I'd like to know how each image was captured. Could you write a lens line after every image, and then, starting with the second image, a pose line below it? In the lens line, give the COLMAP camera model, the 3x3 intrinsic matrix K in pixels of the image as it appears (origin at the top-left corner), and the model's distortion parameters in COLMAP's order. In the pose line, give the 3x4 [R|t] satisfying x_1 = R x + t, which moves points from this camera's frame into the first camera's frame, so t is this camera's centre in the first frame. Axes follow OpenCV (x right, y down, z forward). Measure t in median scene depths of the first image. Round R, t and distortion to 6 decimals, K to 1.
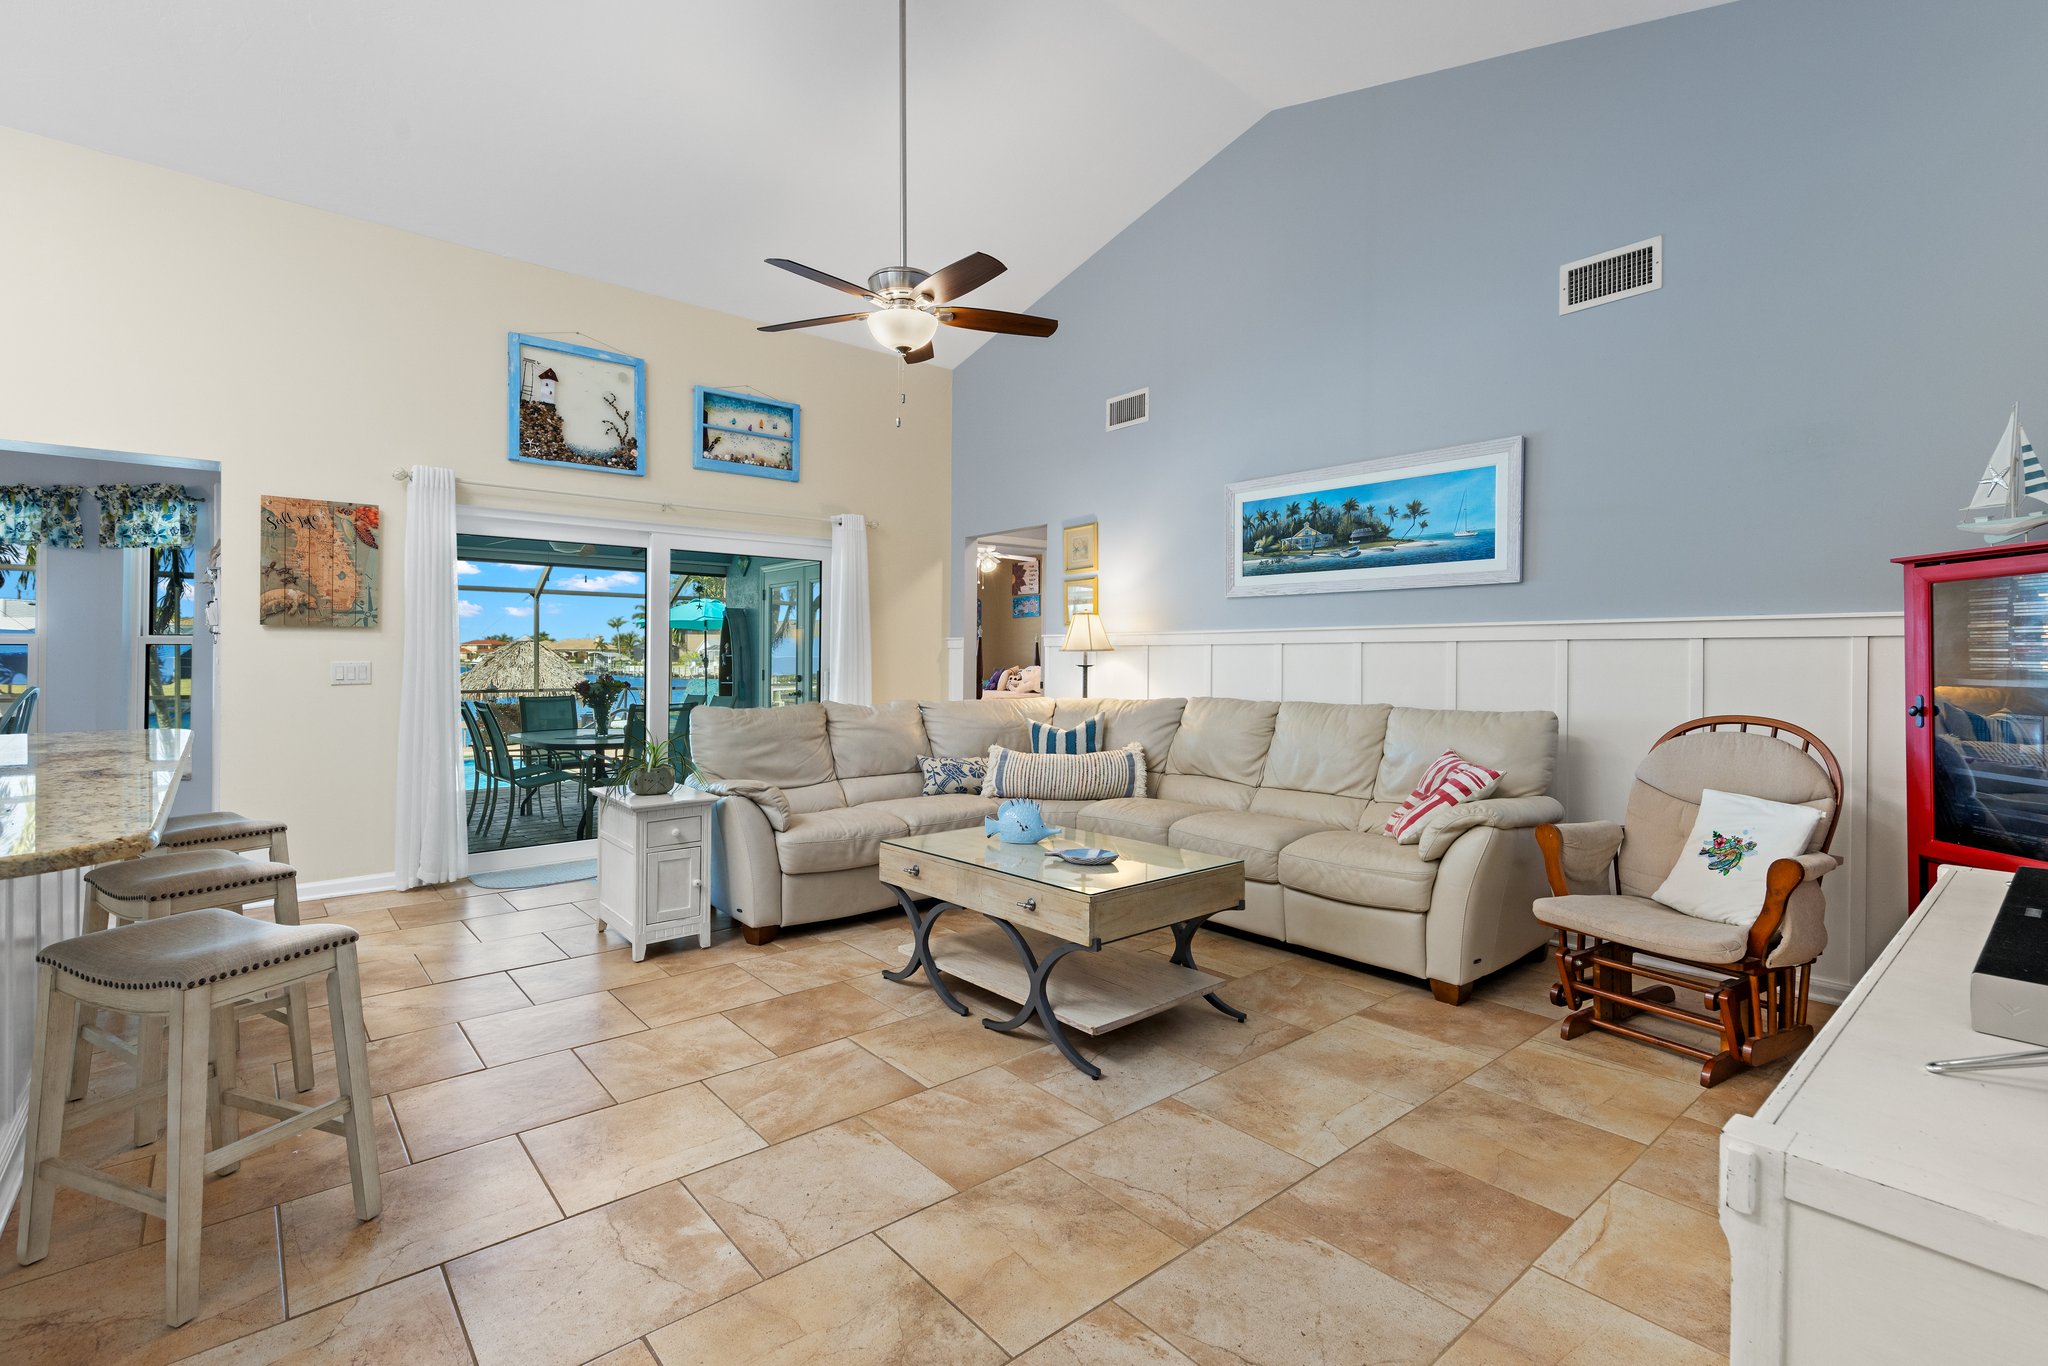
lens RADIAL K [[908.5, 0, 1023.6], [0, 908.5, 664.5], [0, 0, 1]] dist [0.010393, 0.000232]
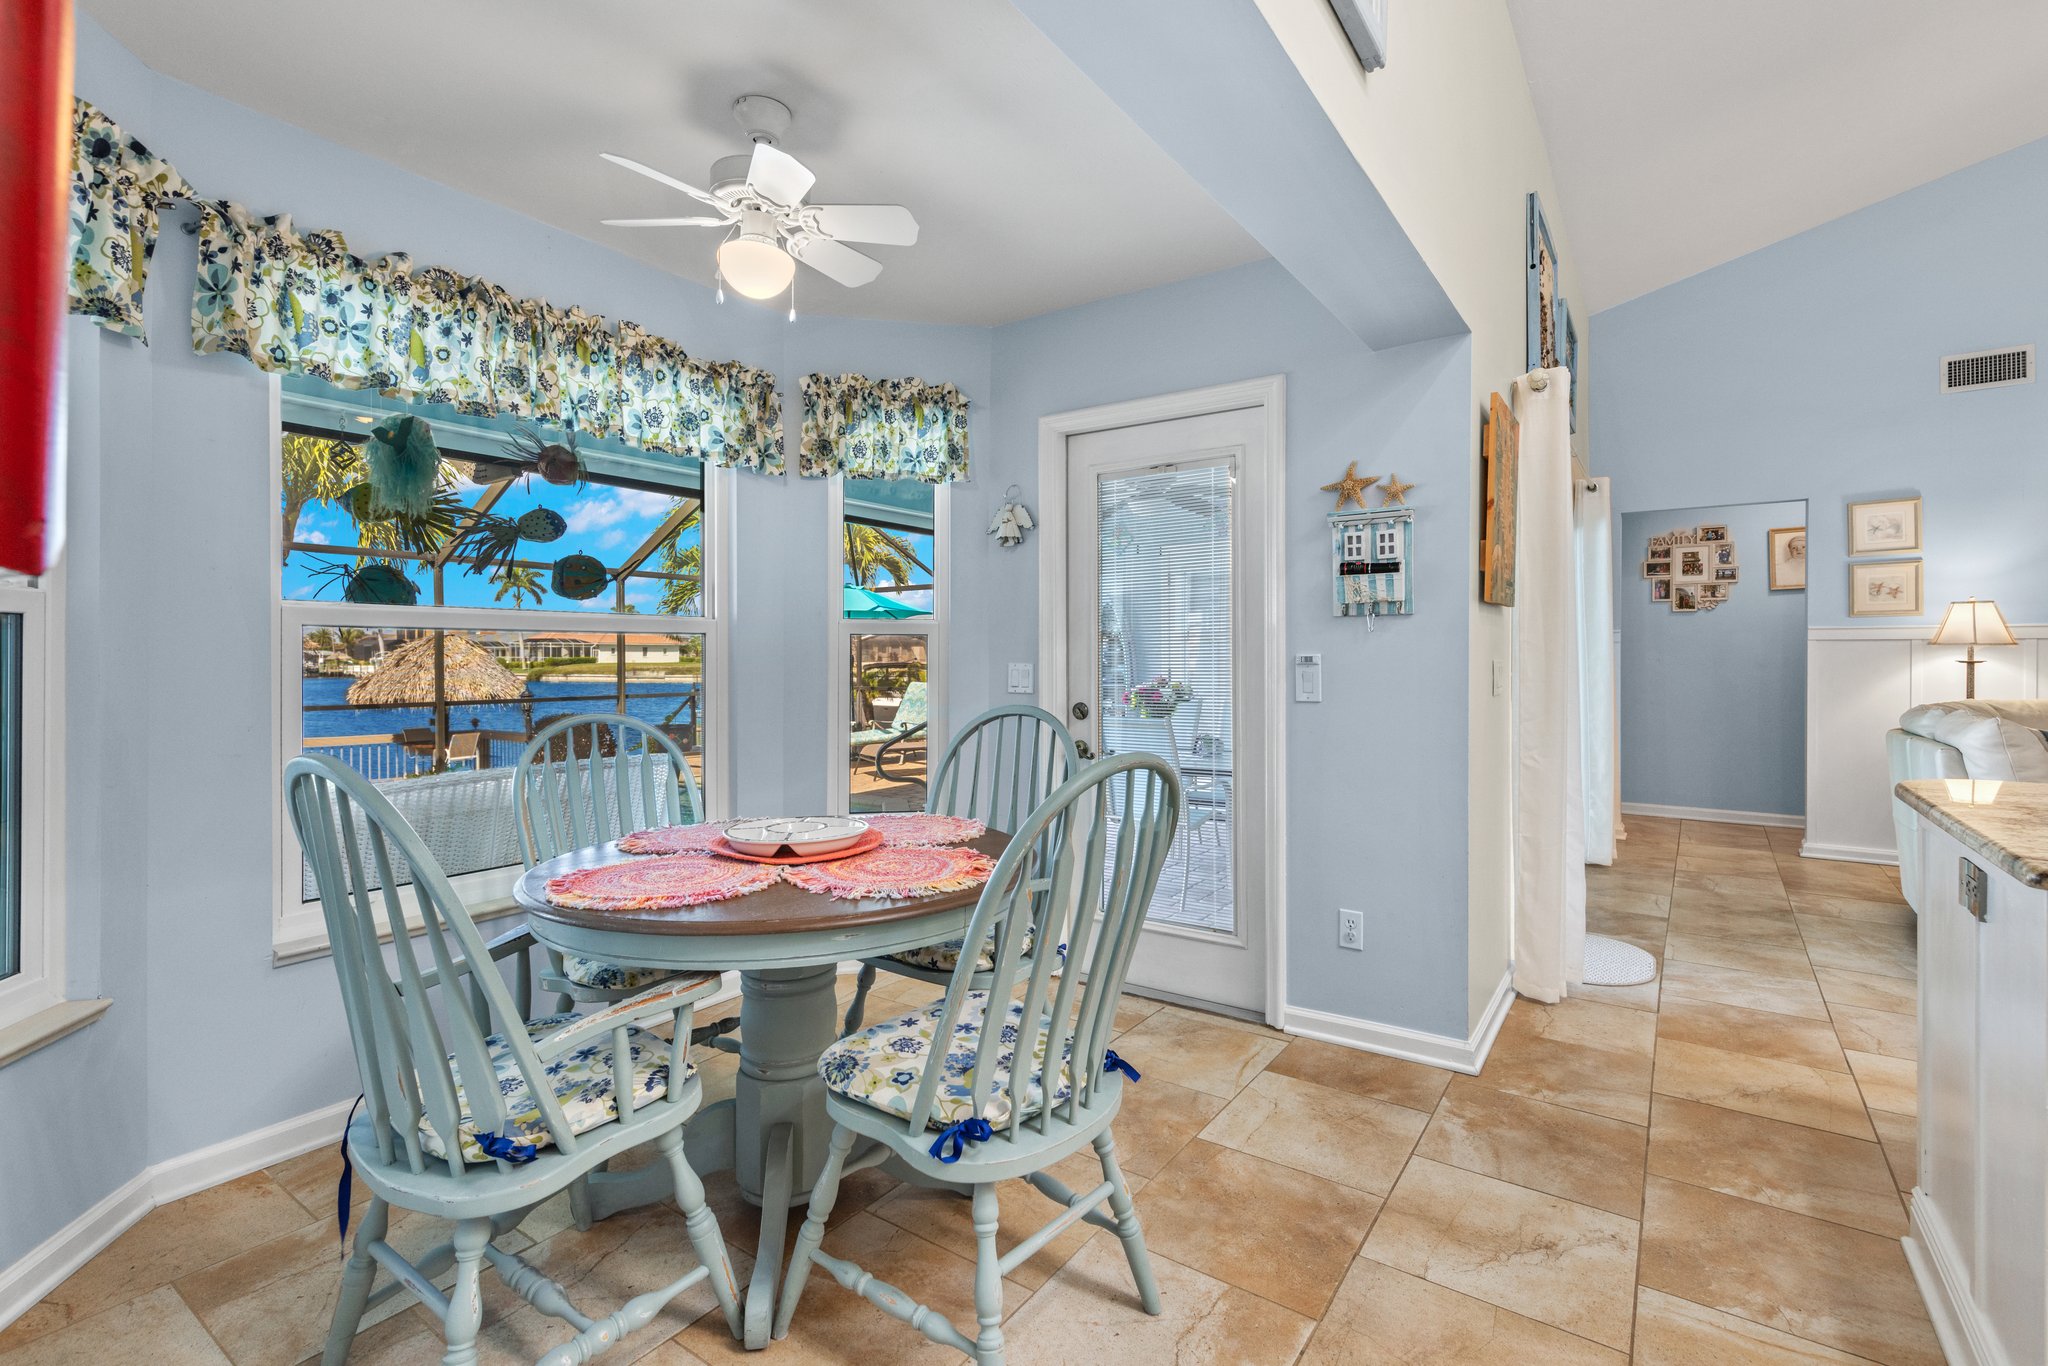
lens RADIAL K [[908.5, 0, 1025.4], [0, 908.5, 678.6], [0, 0, 1]] dist [0.010393, 0.000232]
pose [[0.967950, -0.009567, 0.250961, -1.229814], [0.004398, 0.999767, 0.021150, -0.006559], [-0.251105, -0.019369, 0.967766, 0.453063]]
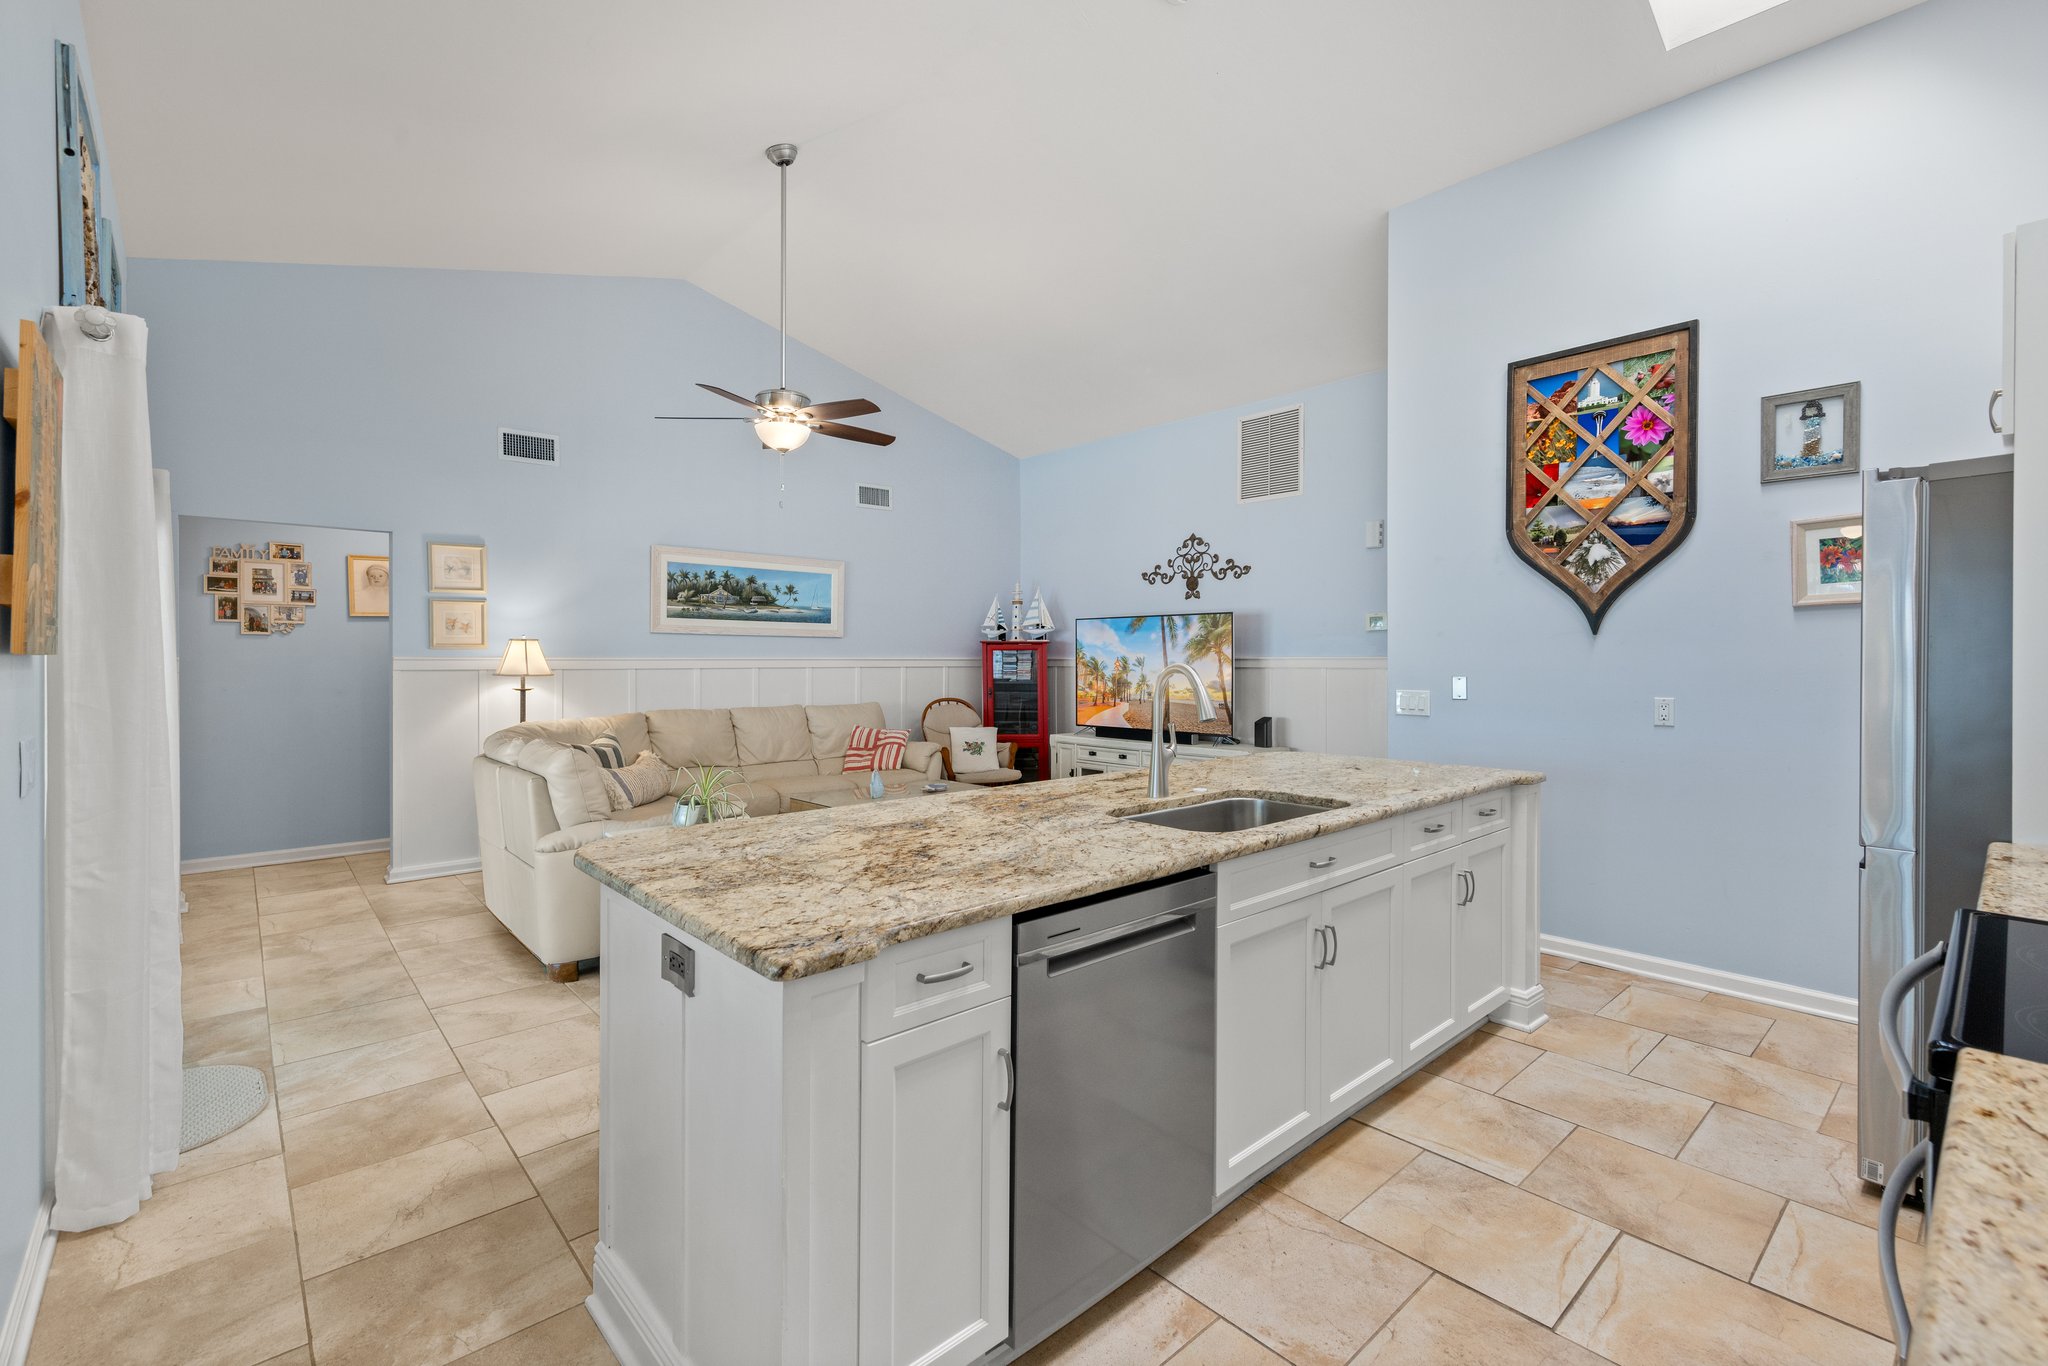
lens RADIAL K [[908.5, 0, 1034.9], [0, 908.5, 659.0], [0, 0, 1]] dist [0.010393, 0.000232]
pose [[-0.036440, -0.001257, 0.999335, -1.176050], [0.009894, 0.999950, 0.001619, -0.035895], [-0.999287, 0.009946, -0.036425, 0.552203]]
